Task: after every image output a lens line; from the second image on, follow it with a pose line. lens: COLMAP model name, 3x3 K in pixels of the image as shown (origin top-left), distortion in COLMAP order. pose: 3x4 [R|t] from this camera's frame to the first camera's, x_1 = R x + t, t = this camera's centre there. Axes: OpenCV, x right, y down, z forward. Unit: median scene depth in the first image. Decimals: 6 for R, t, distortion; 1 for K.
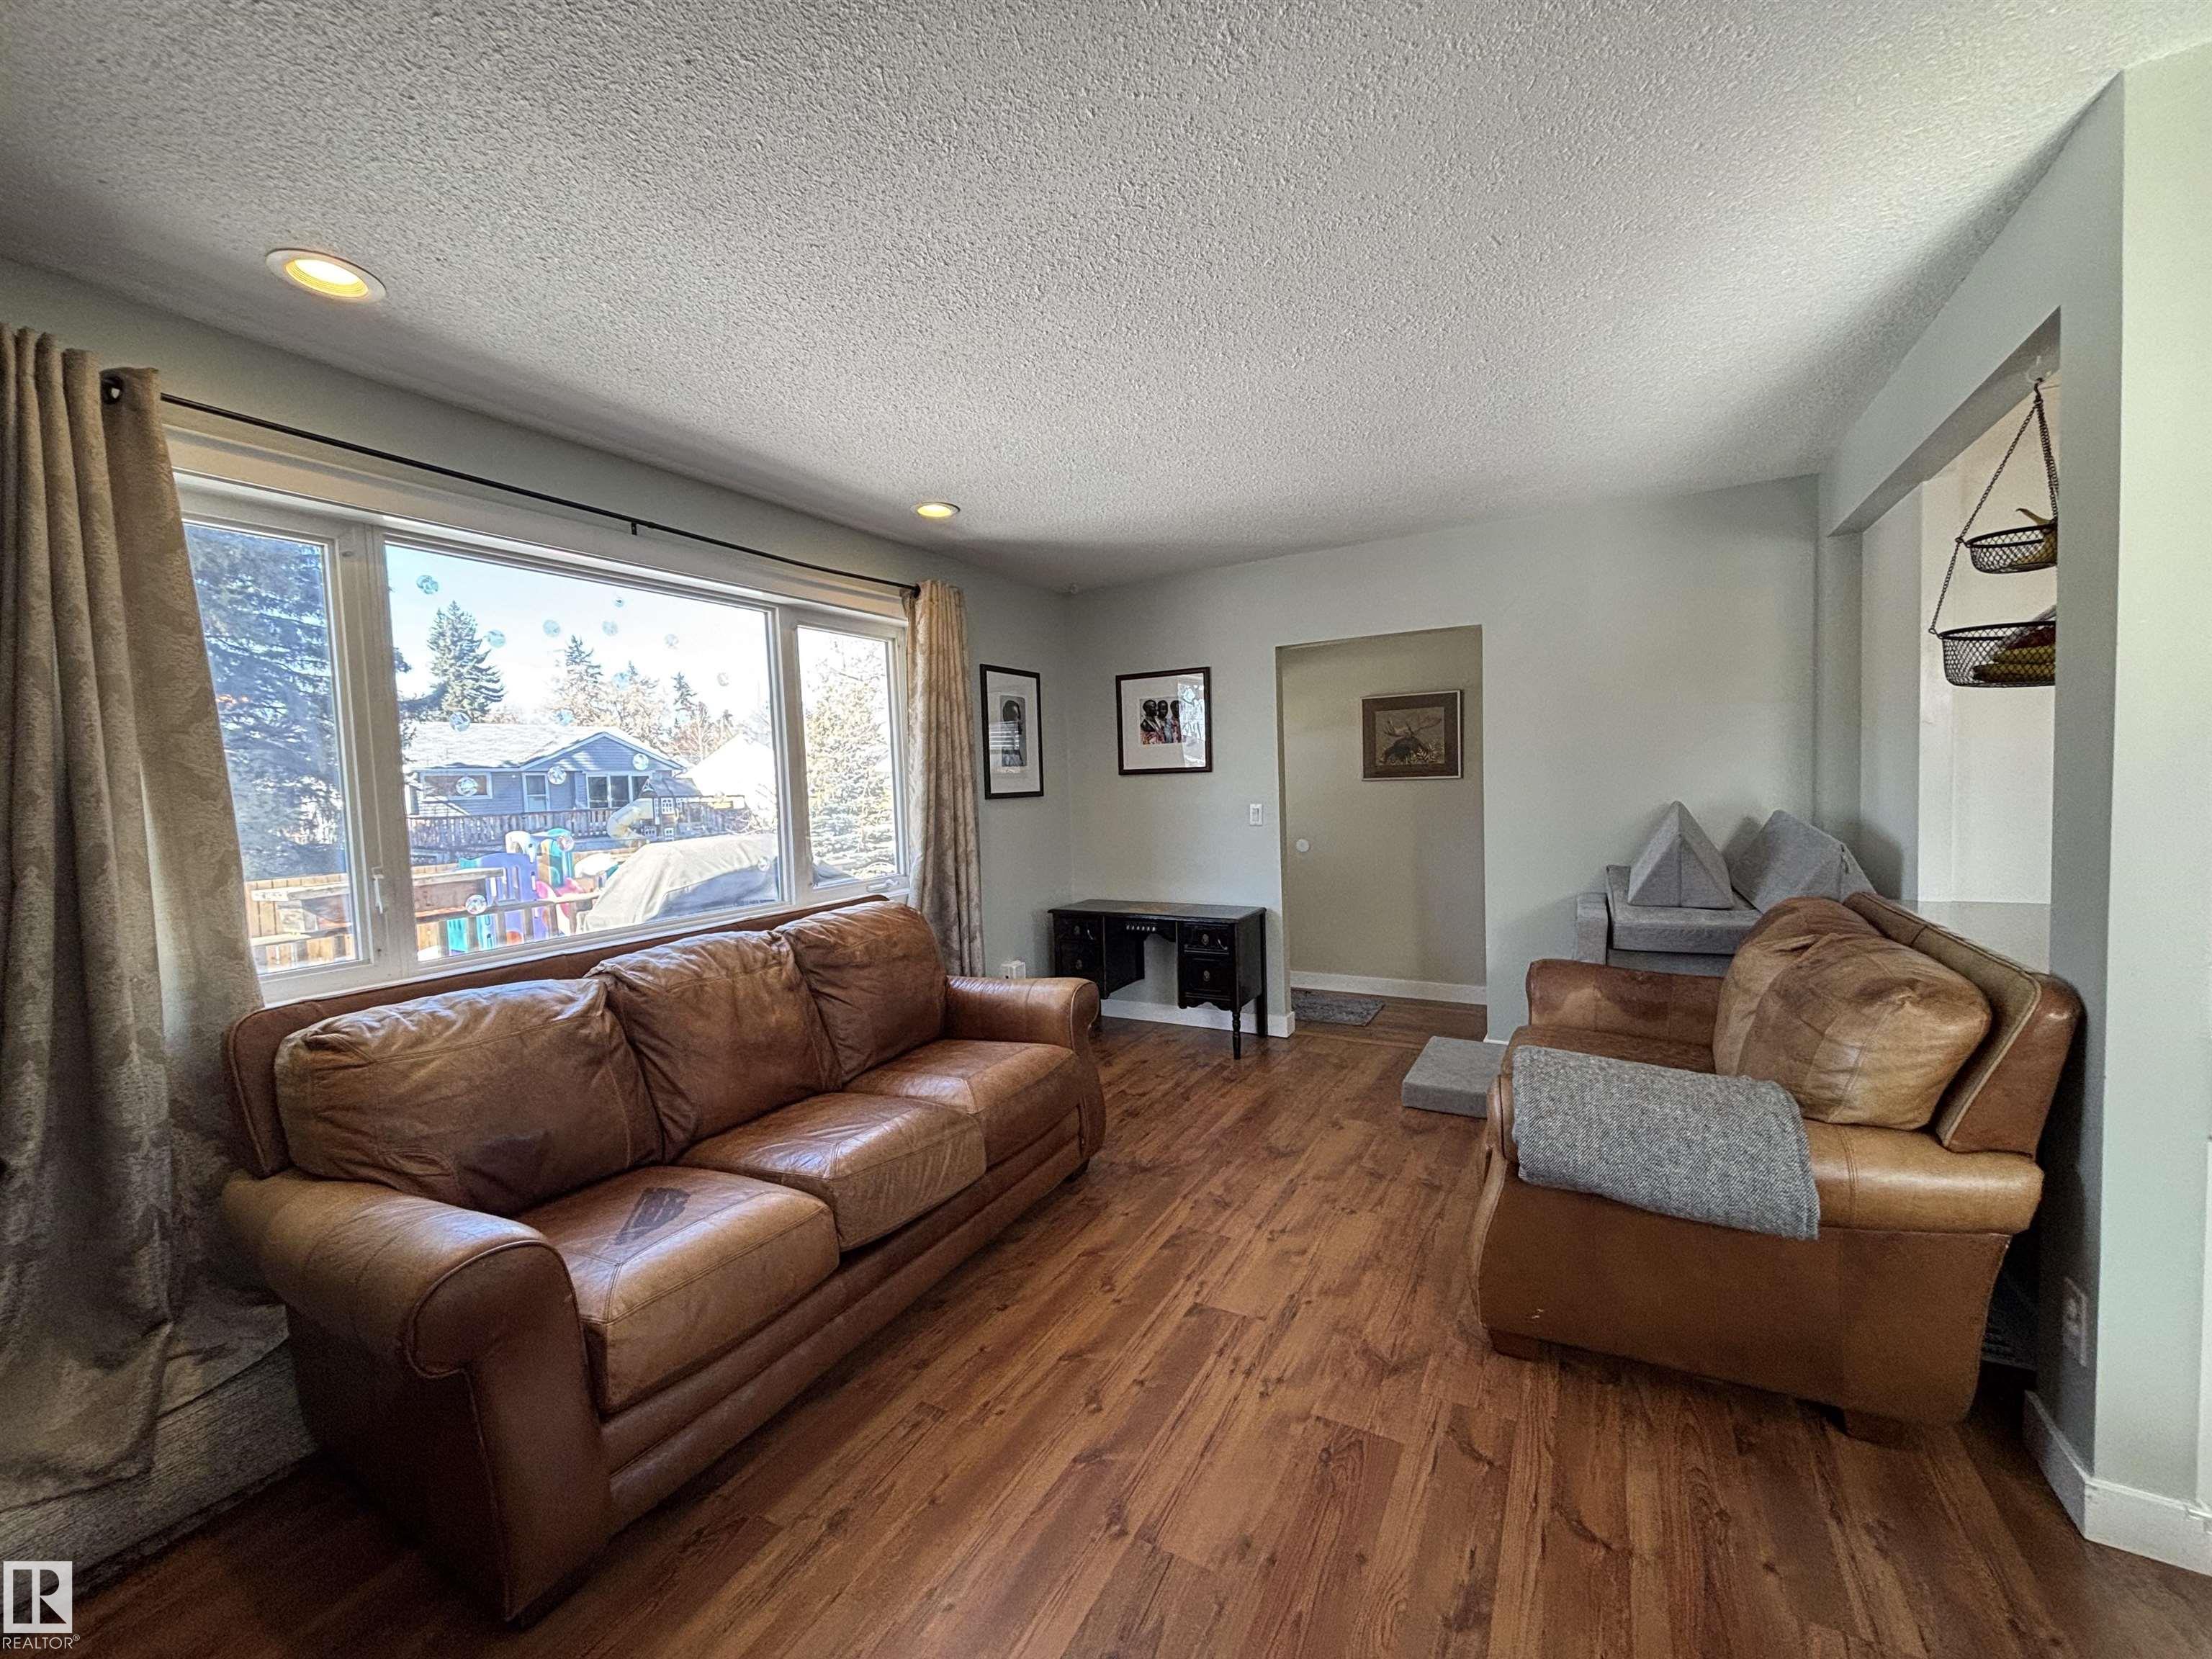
lens RADIAL K [[881.9, 0, 1101.0], [0, 881.9, 828.9], [0, 0, 1]] dist [-0.002801, 0.000441]
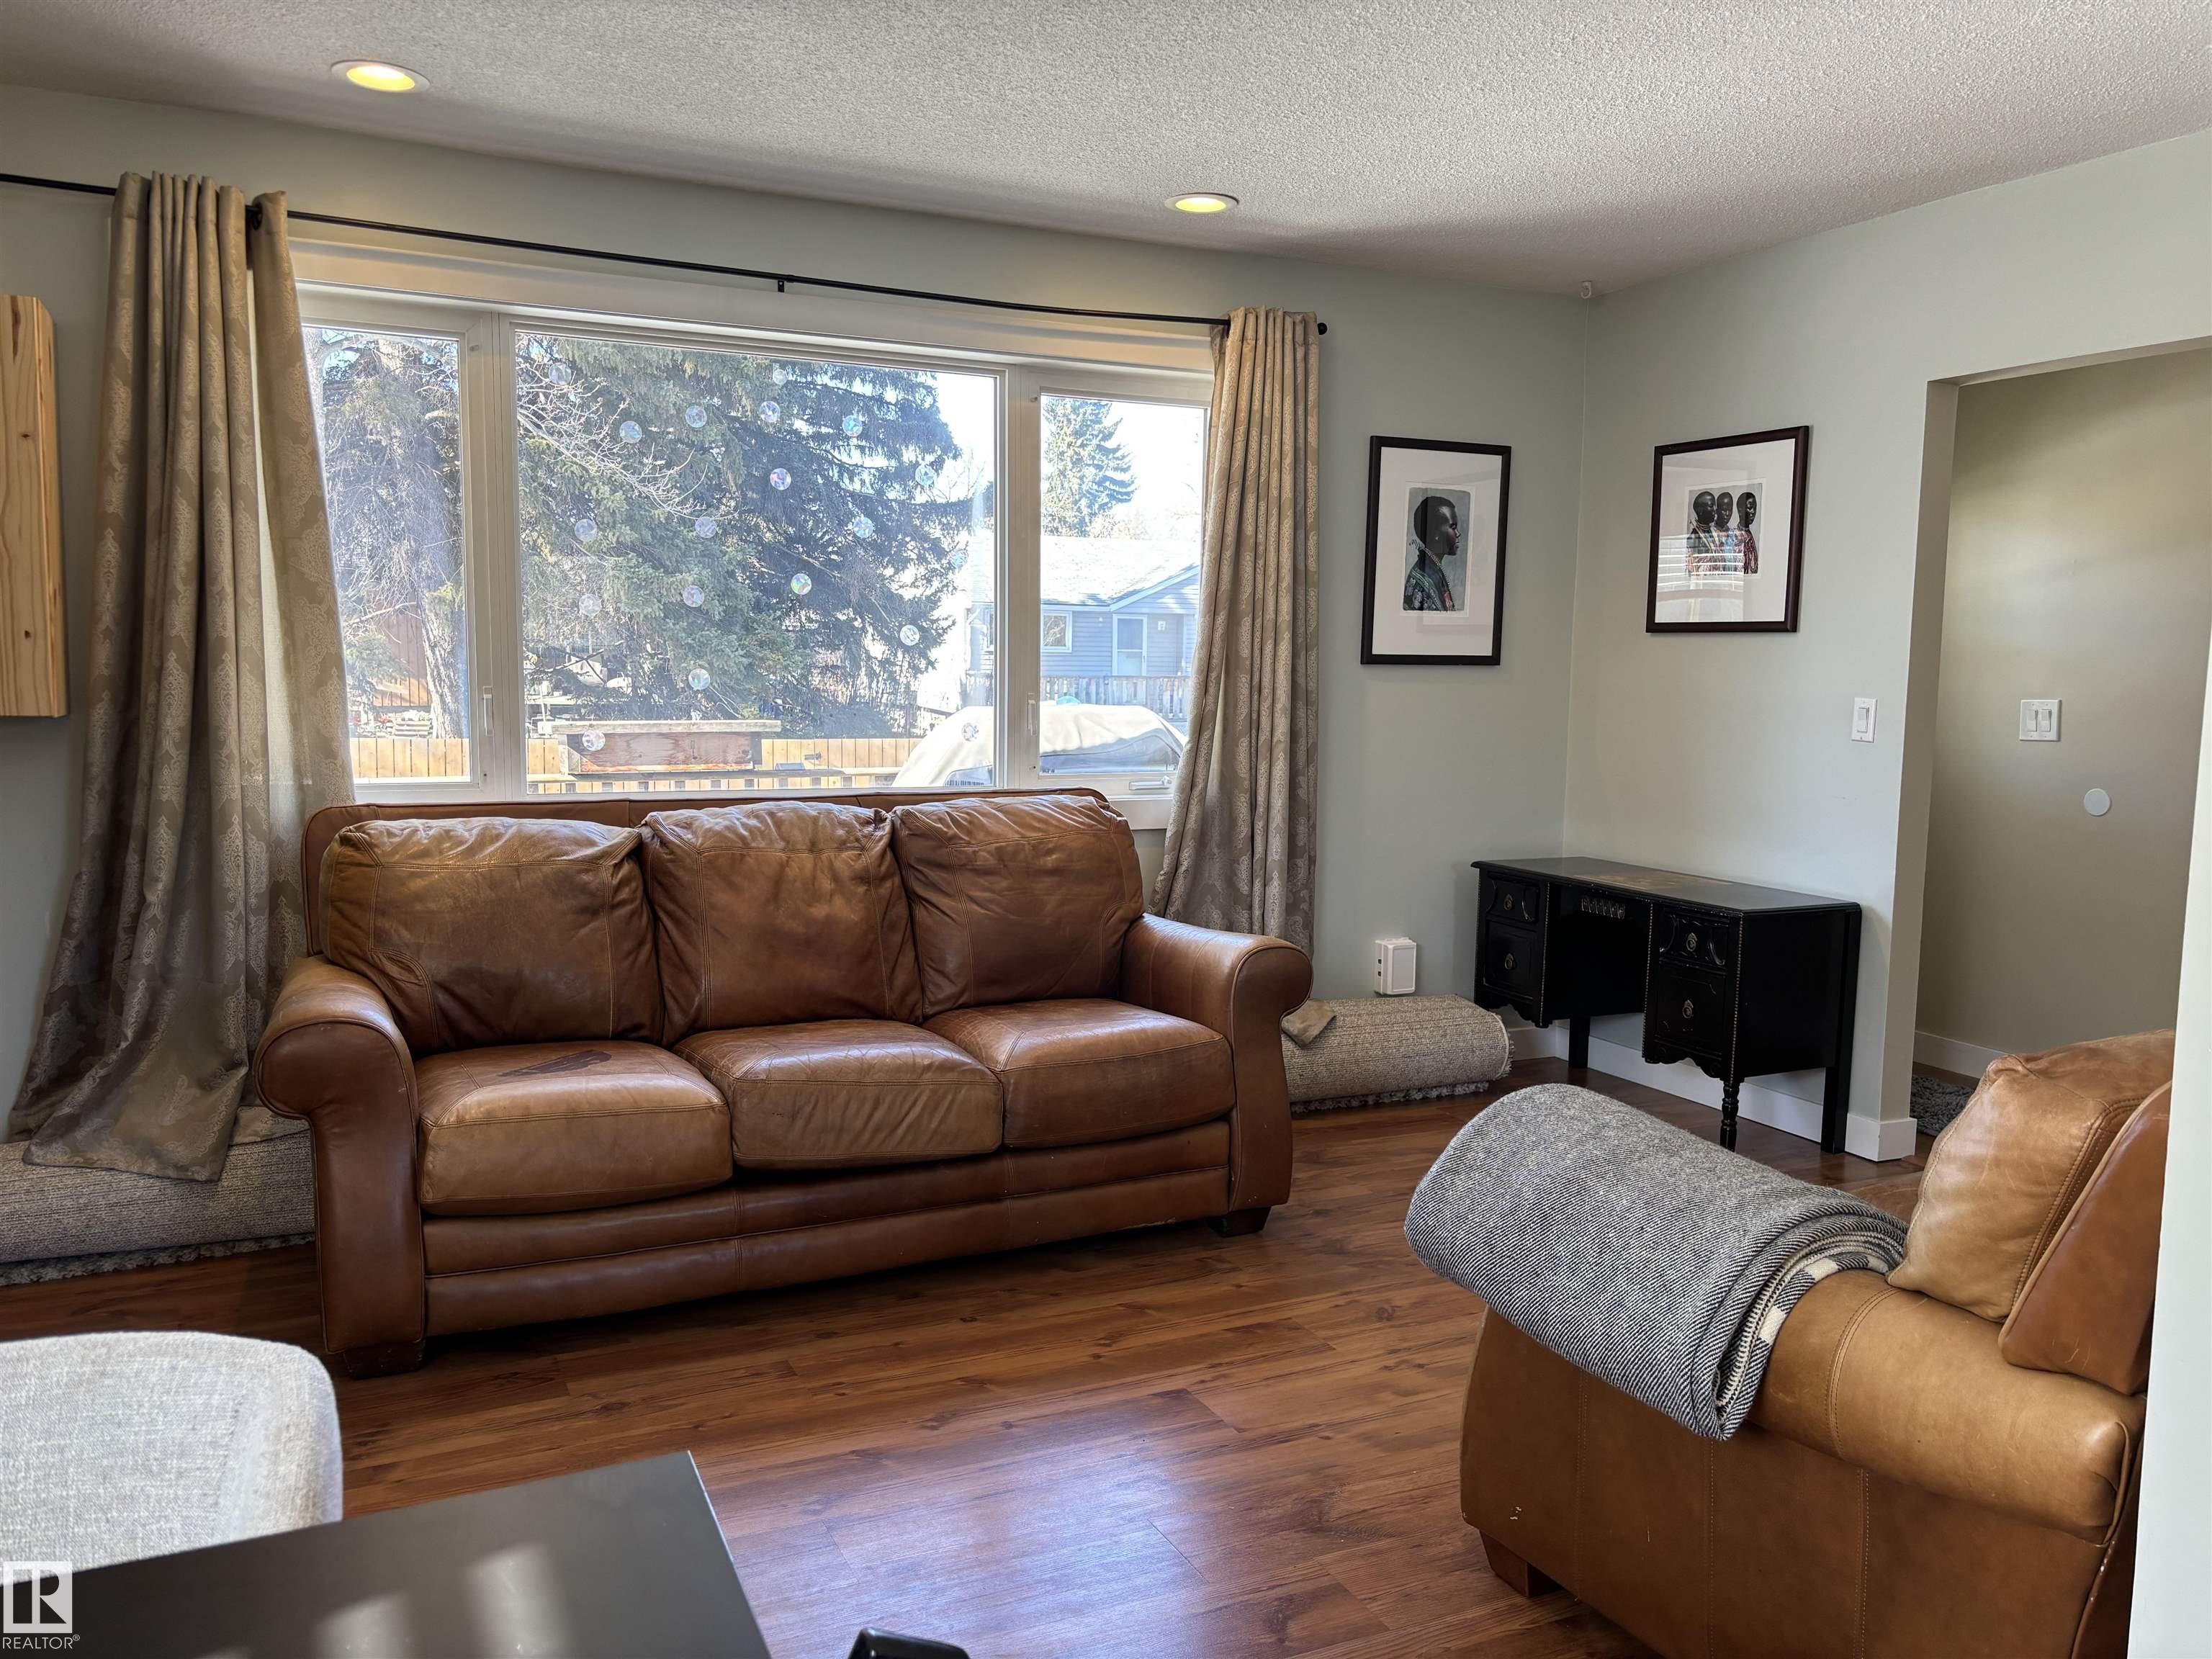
lens RADIAL K [[1659.5, 0, 1100.6], [0, 1659.5, 843.7], [0, 0, 1]] dist [0.041135, -0.016820]
pose [[0.814757, 0.109265, -0.569414, 0.668436], [-0.073414, 0.993619, 0.085620, 0.008834], [0.575137, -0.027957, 0.817580, -0.075914]]
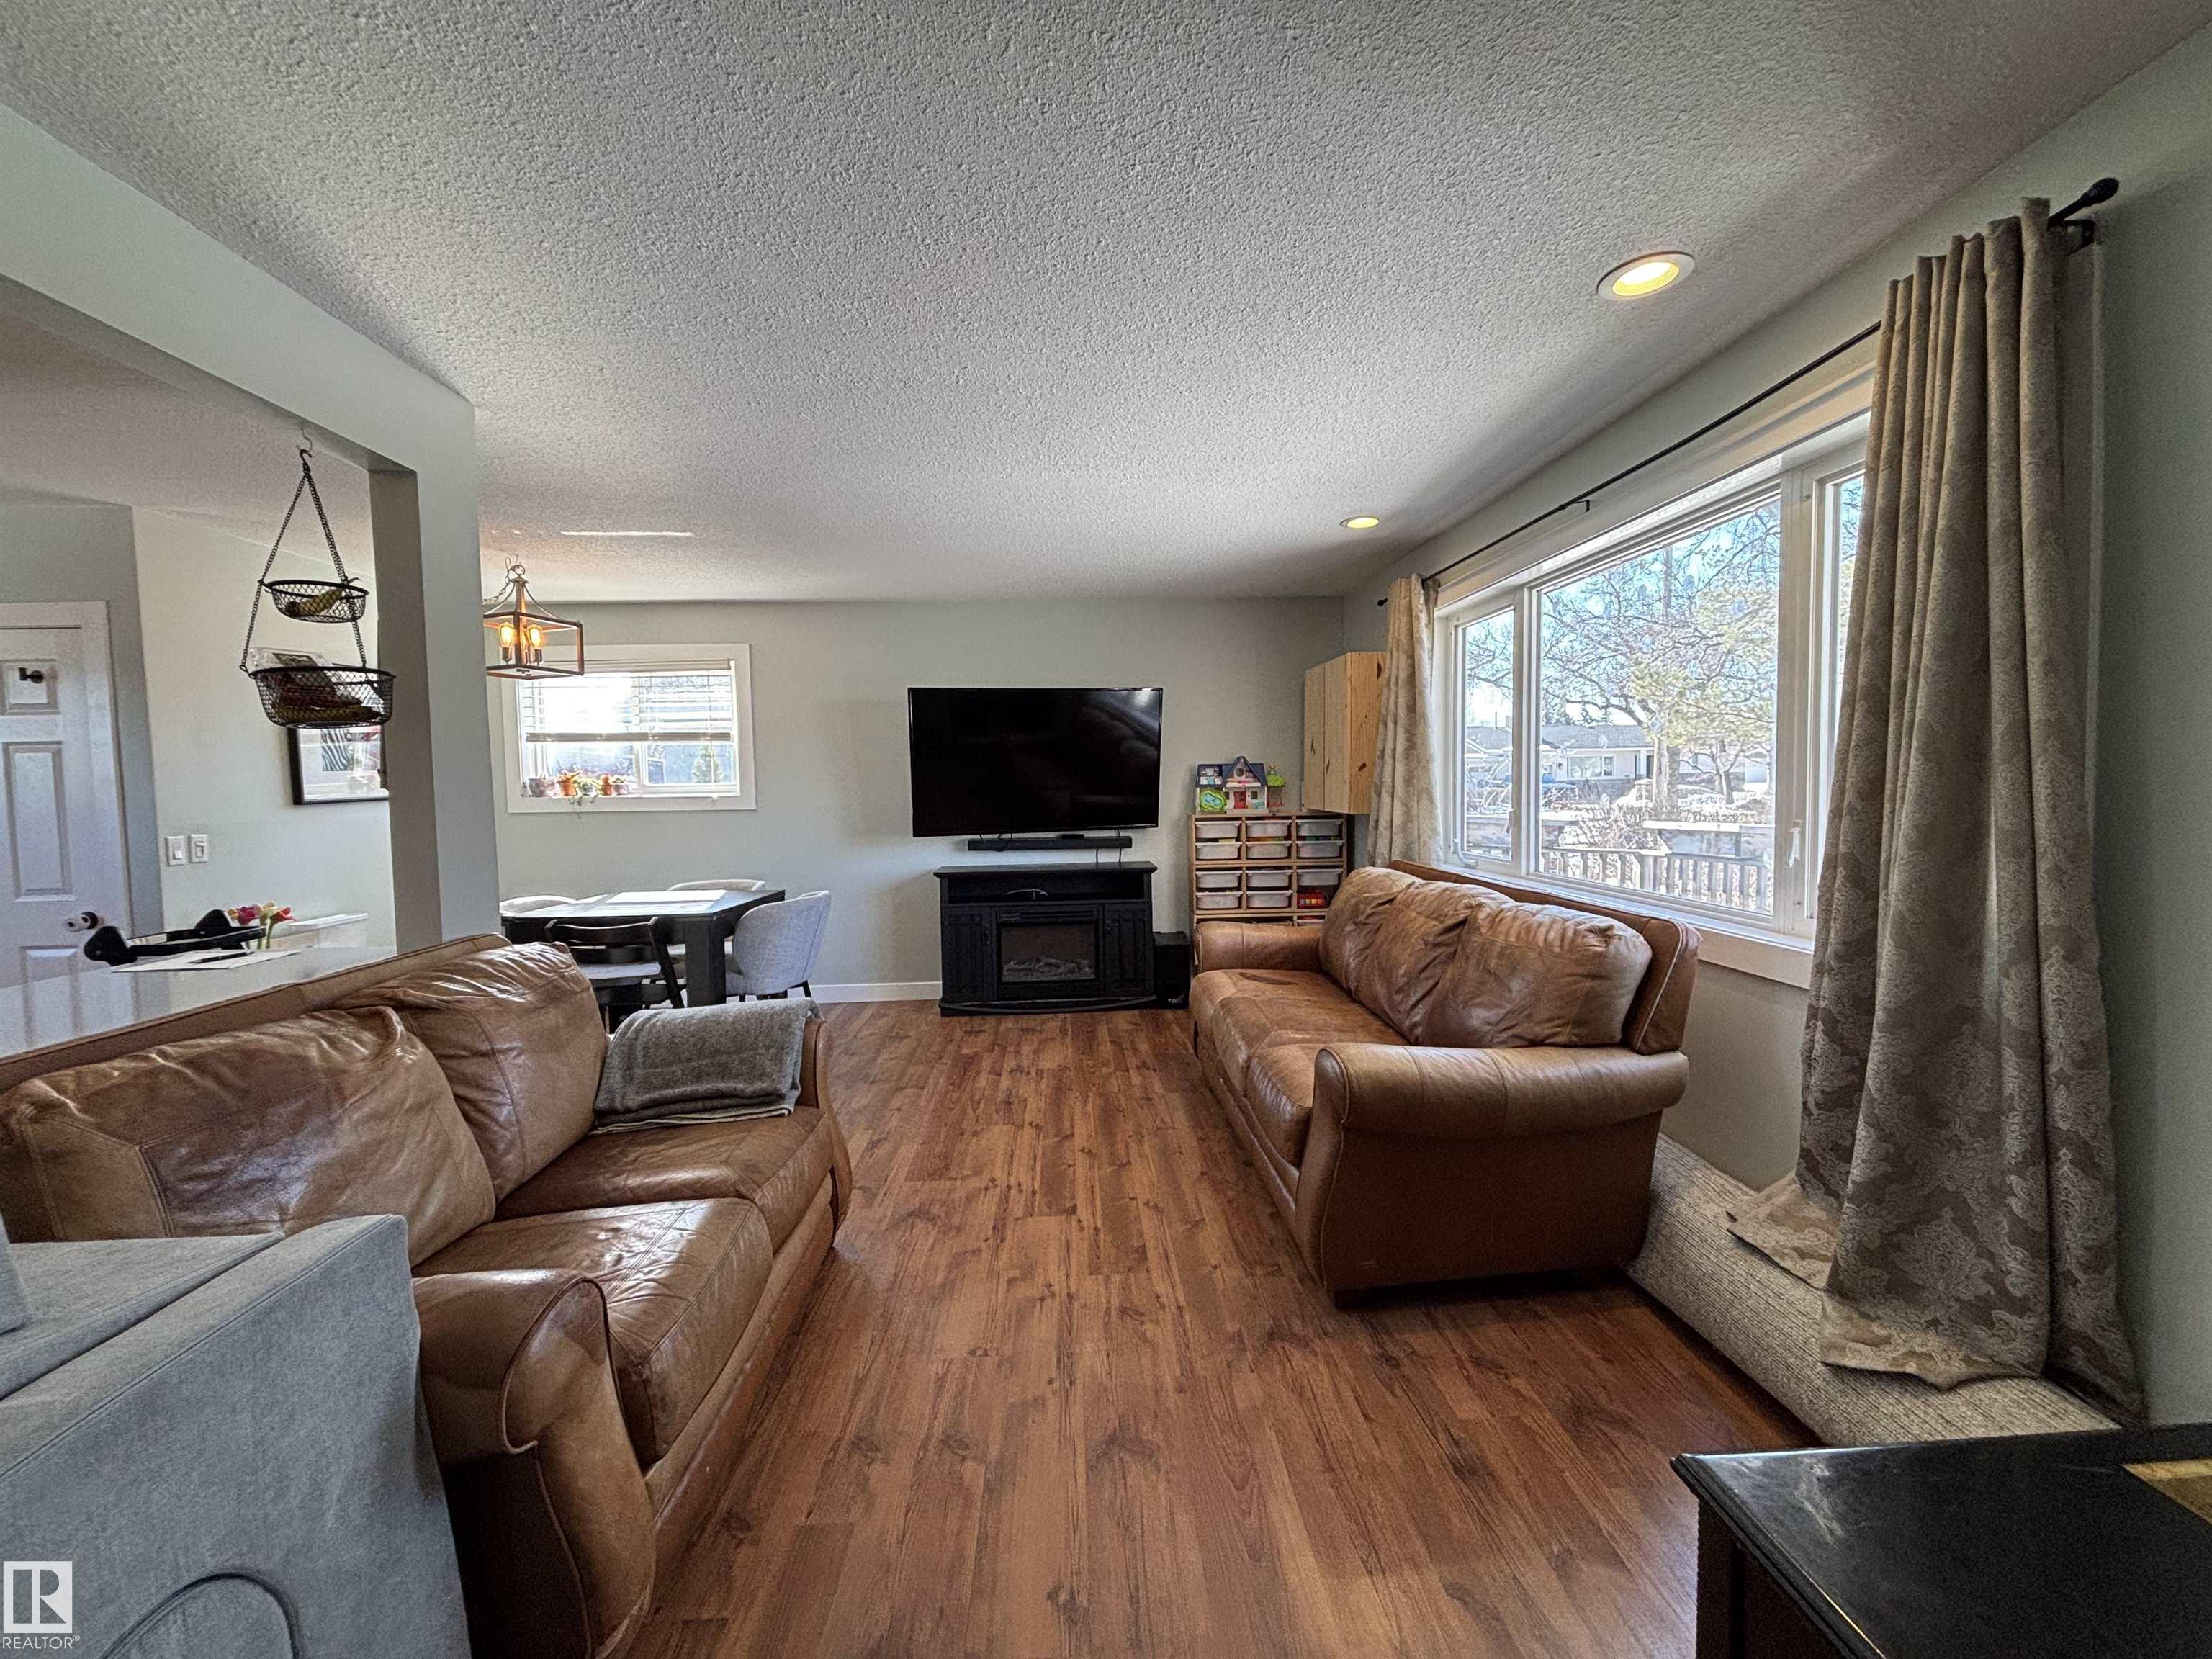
lens RADIAL K [[881.9, 0, 1093.9], [0, 881.9, 828.0], [0, 0, 1]] dist [-0.002801, 0.000441]
pose [[-0.852867, 0.078632, -0.516174, 0.591090], [0.020930, 0.992949, 0.116679, -0.106225], [0.521709, 0.088708, -0.848499, 1.772836]]
